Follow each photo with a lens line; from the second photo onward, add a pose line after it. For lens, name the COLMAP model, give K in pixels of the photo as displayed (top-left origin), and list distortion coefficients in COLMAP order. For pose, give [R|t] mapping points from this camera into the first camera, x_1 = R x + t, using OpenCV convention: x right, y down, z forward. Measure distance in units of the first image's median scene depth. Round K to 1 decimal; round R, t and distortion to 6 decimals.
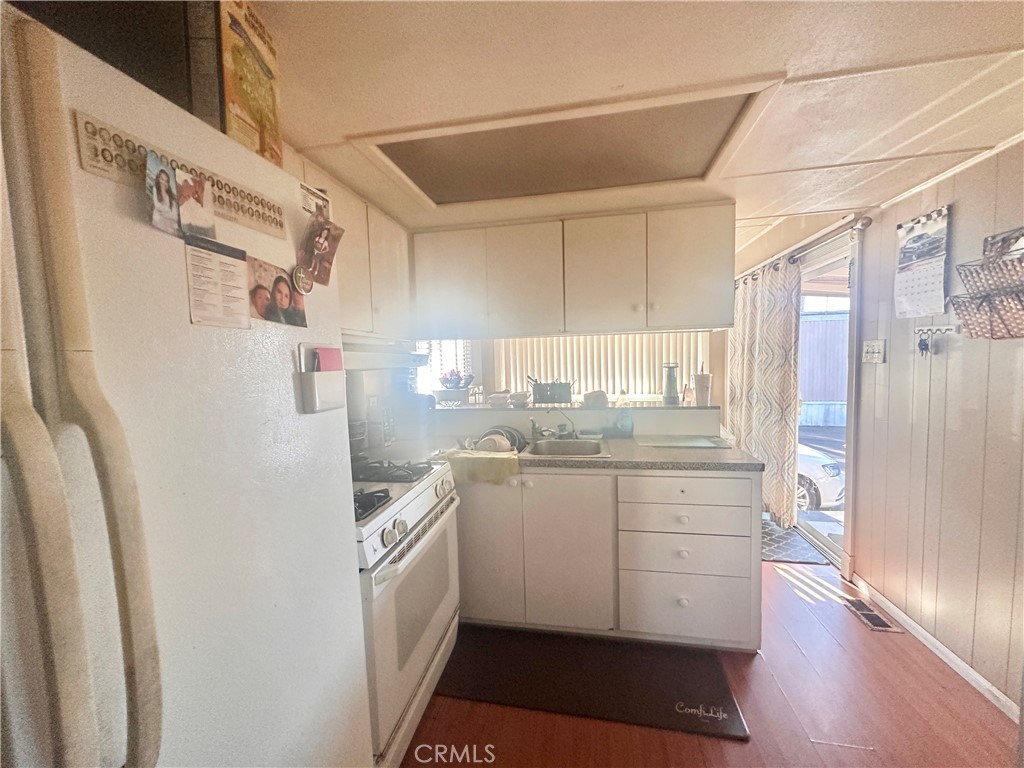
lens RADIAL K [[407.0, 0, 511.6], [0, 407.0, 386.8], [0, 0, 1]] dist [-0.000298, 0.000198]
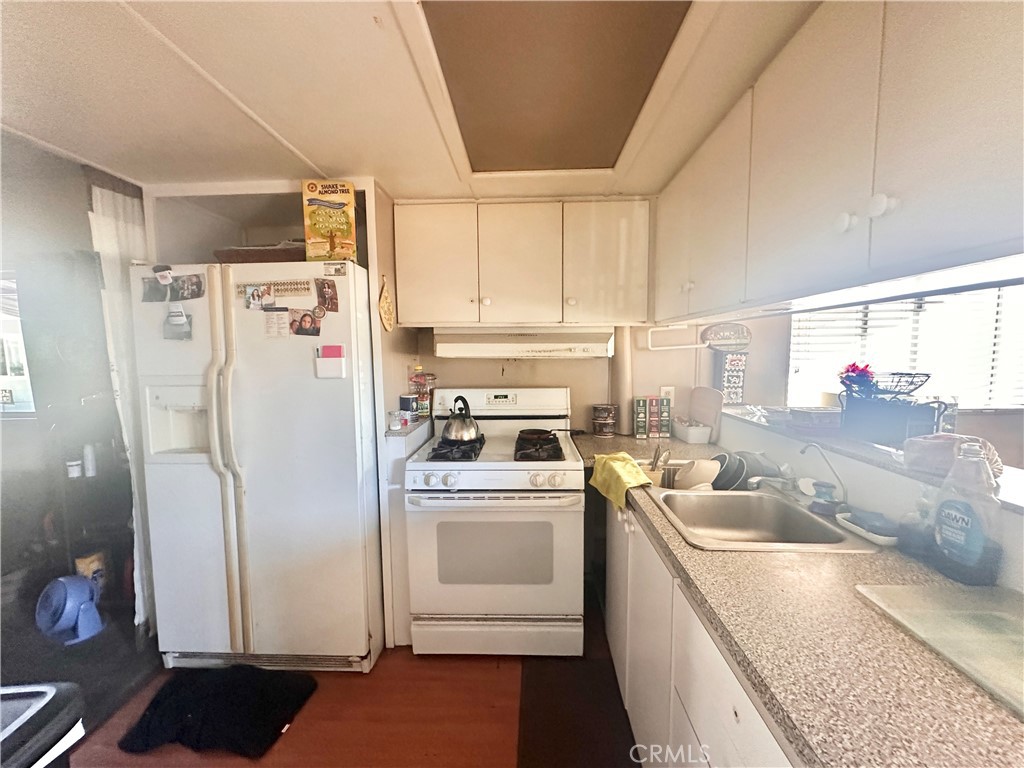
lens RADIAL K [[407.0, 0, 512.3], [0, 407.0, 386.2], [0, 0, 1]] dist [-0.000298, 0.000198]
pose [[0.142826, 0.114876, -0.983059, 1.901842], [-0.058321, 0.992492, 0.107505, -0.197302], [0.988028, 0.041978, 0.148453, 1.904888]]
